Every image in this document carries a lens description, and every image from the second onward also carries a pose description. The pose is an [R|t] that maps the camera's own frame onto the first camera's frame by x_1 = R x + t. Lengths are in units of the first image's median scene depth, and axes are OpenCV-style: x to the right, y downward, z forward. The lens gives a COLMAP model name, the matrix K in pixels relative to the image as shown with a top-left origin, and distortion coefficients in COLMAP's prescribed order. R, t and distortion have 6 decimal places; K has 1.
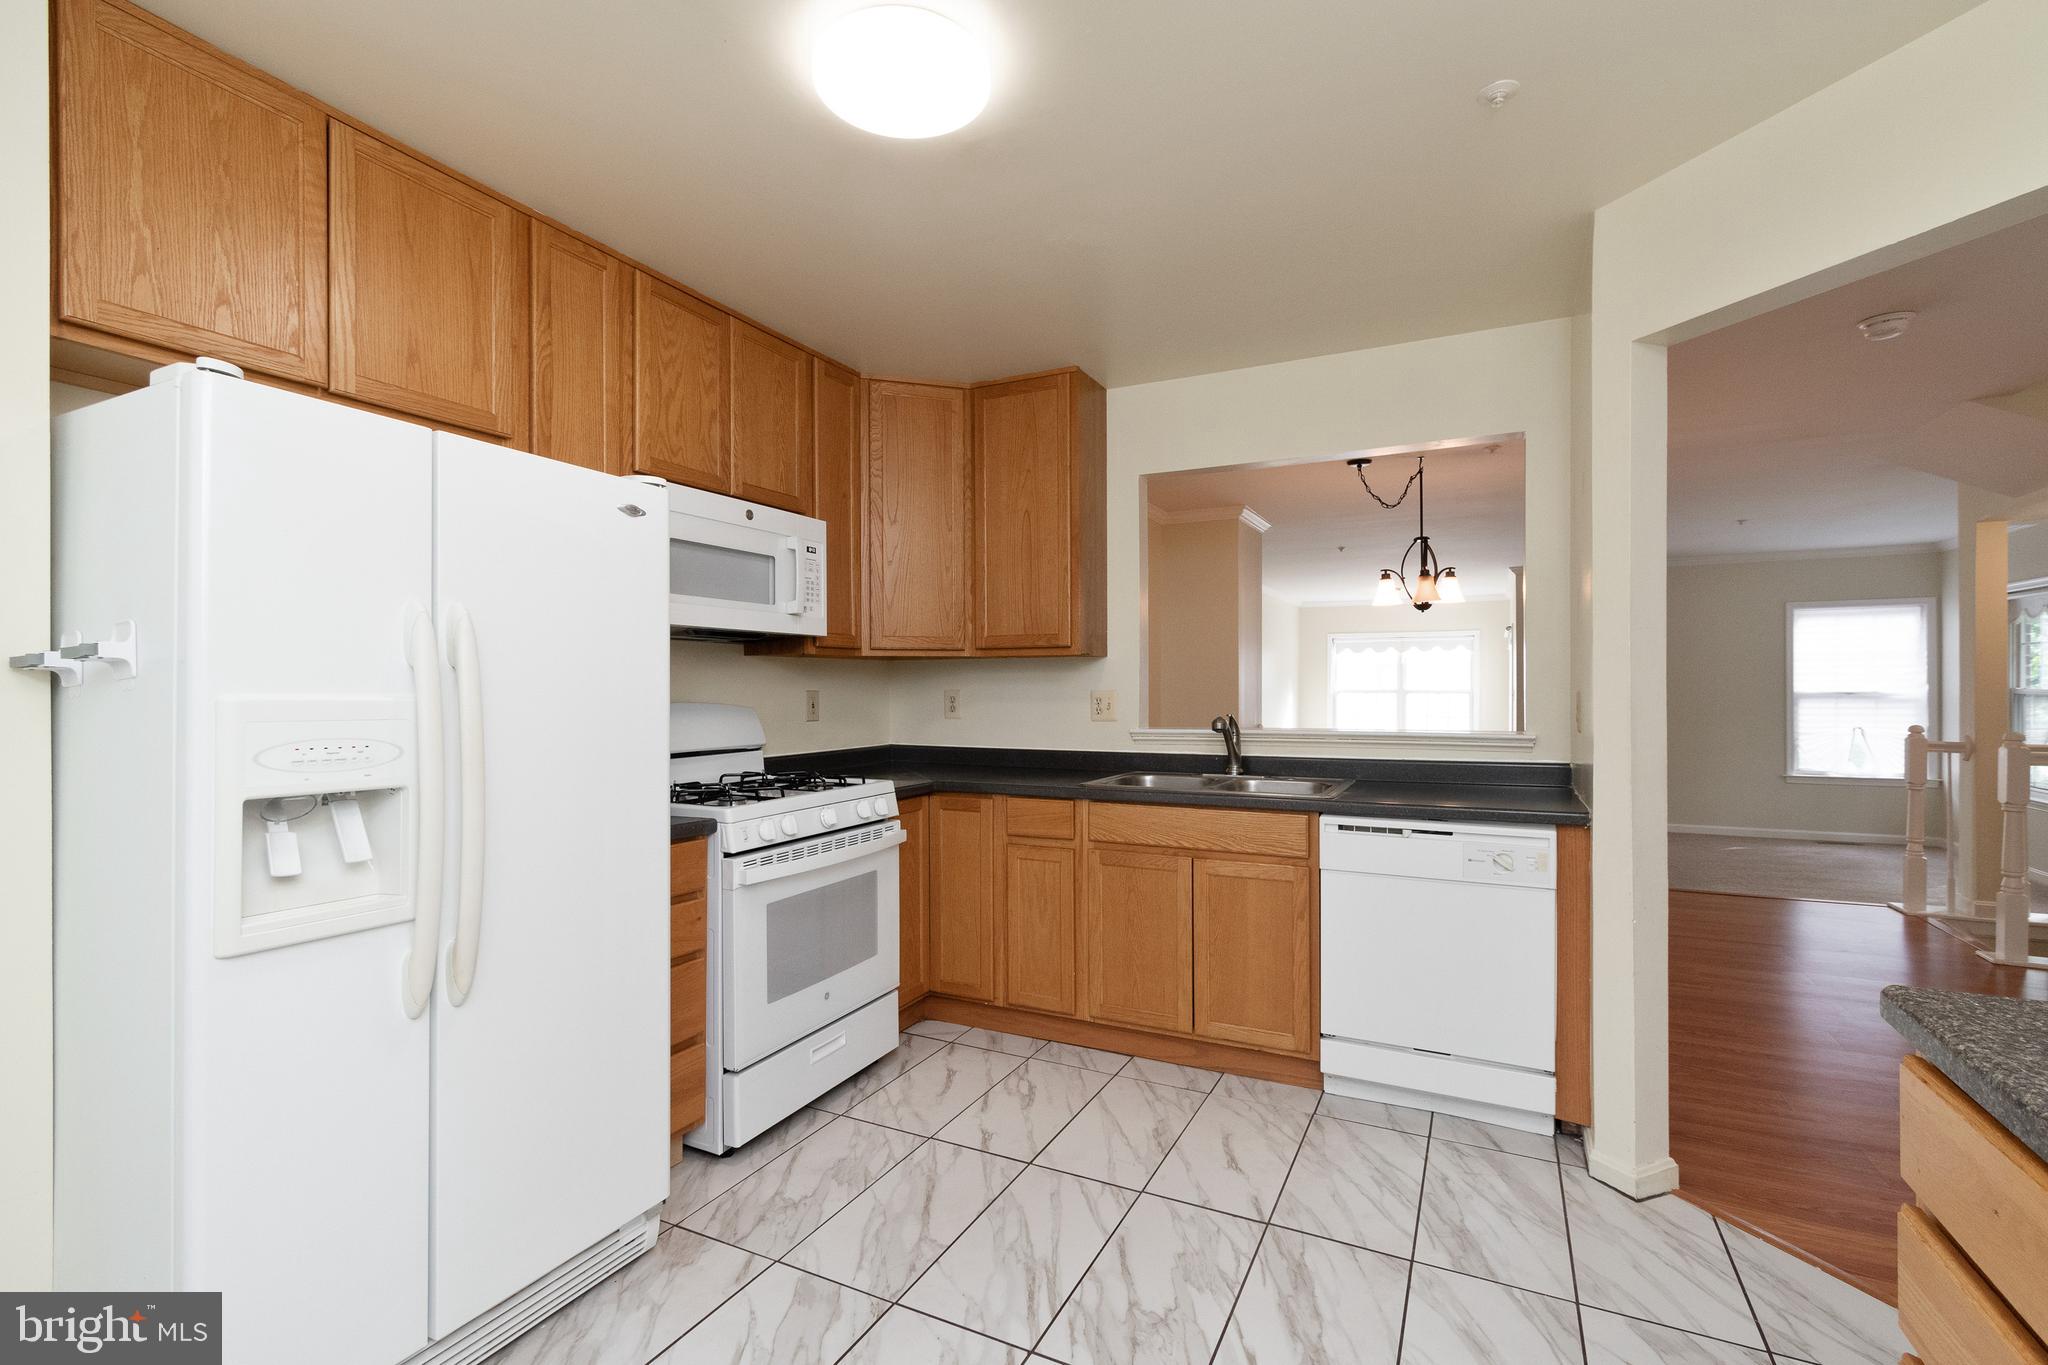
lens RADIAL K [[907.1, 0, 1024.0], [0, 907.1, 682.5], [0, 0, 1]] dist [-0.030983, -0.000193]
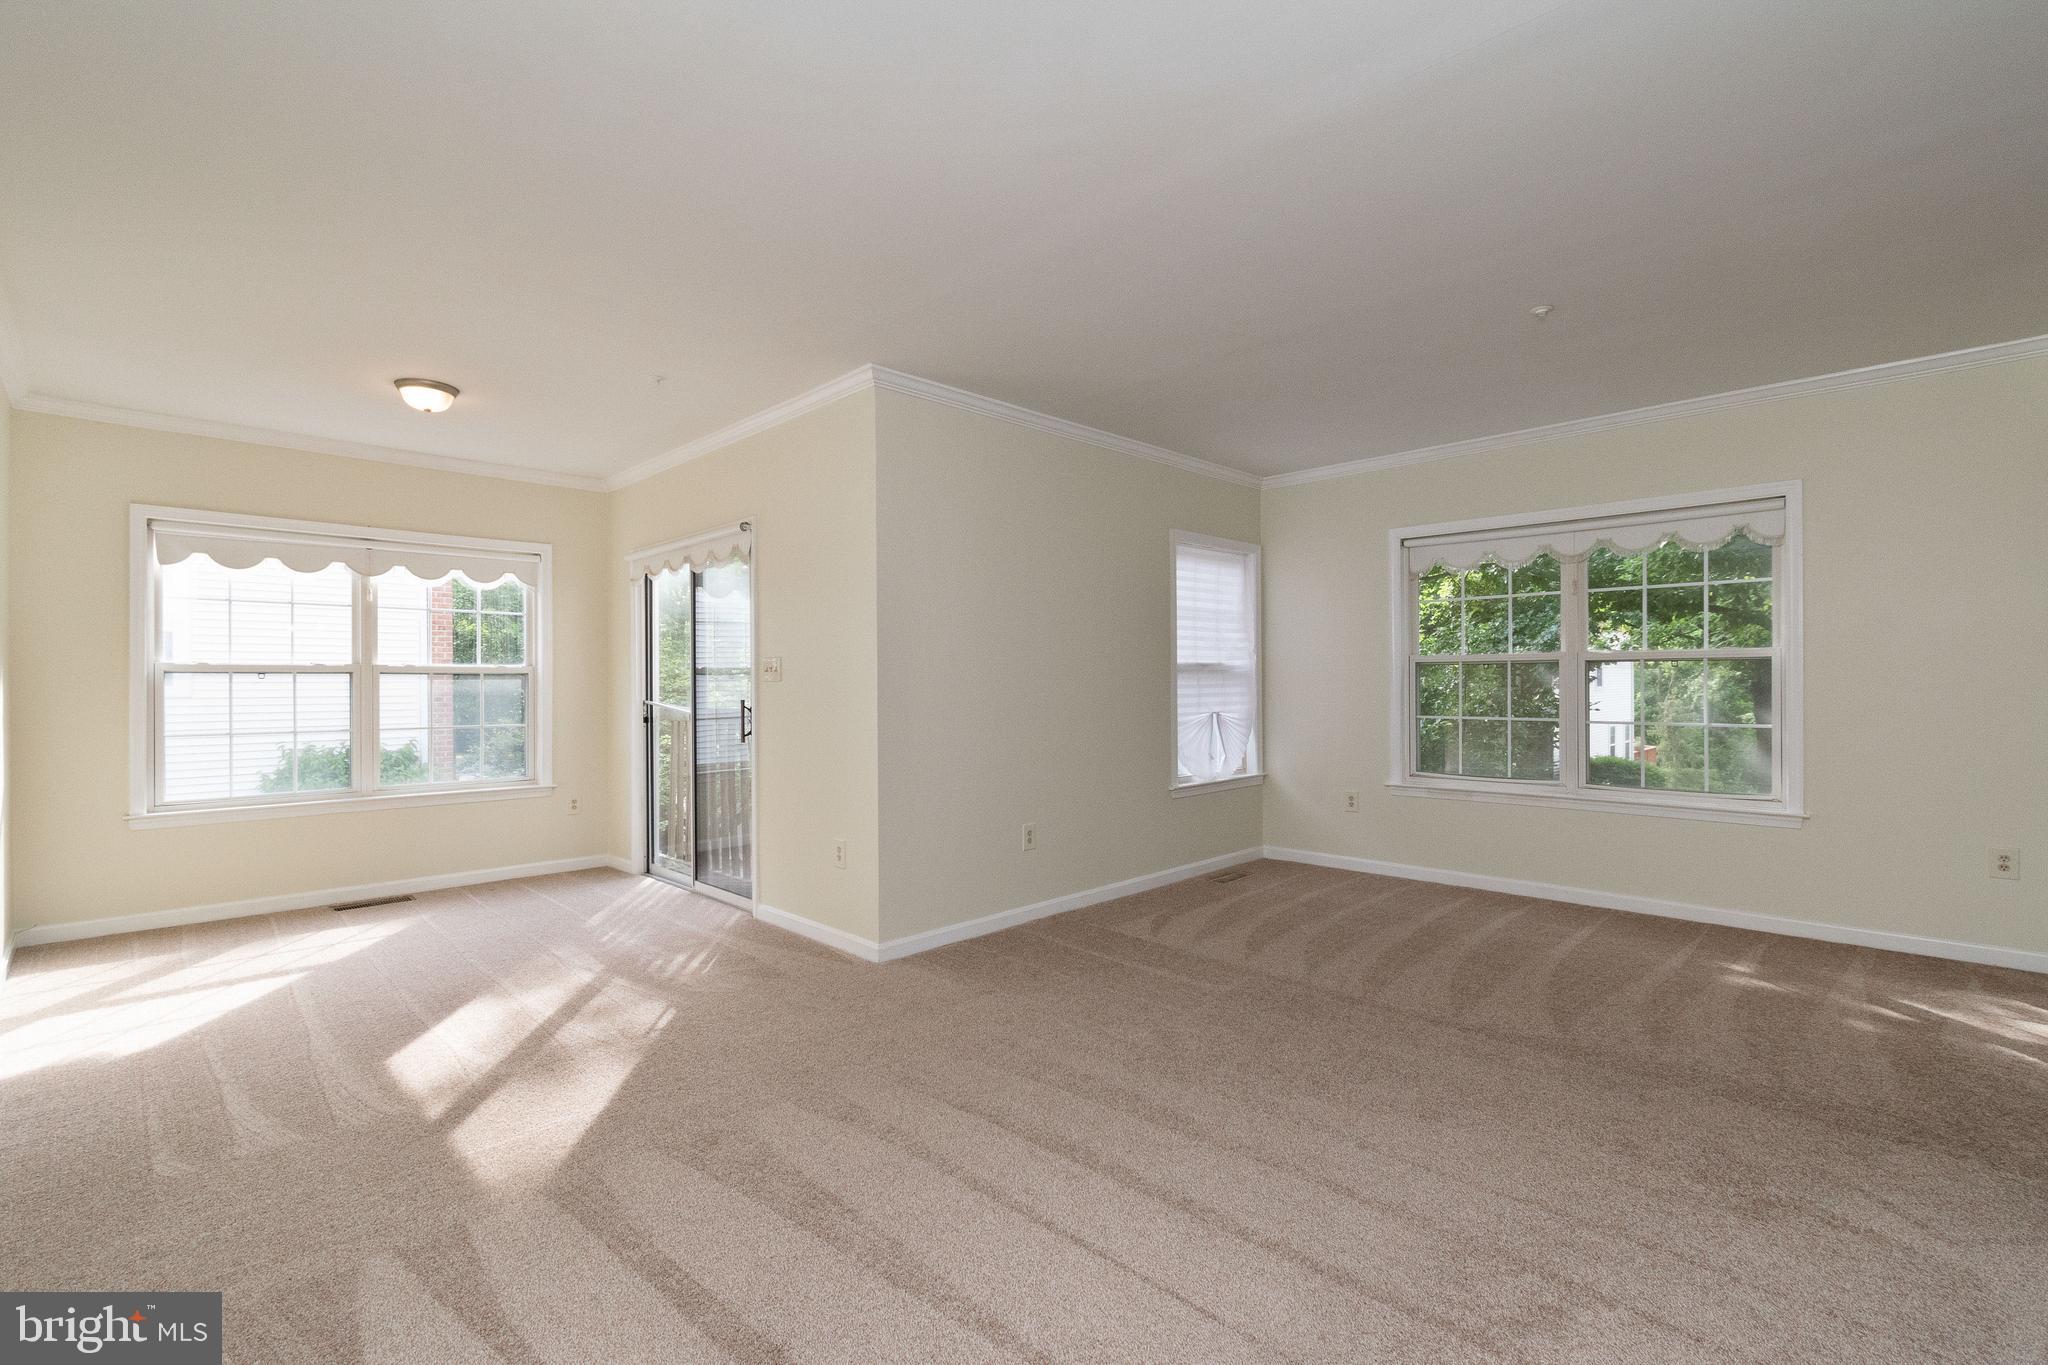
lens RADIAL K [[907.1, 0, 1024.0], [0, 907.1, 682.5], [0, 0, 1]] dist [-0.030983, -0.000193]
pose [[0.303480, 0.002121, 0.952836, 0.138924], [-0.003434, 0.999993, -0.001132, 0.020335], [-0.952832, -0.002929, 0.303485, 0.718668]]
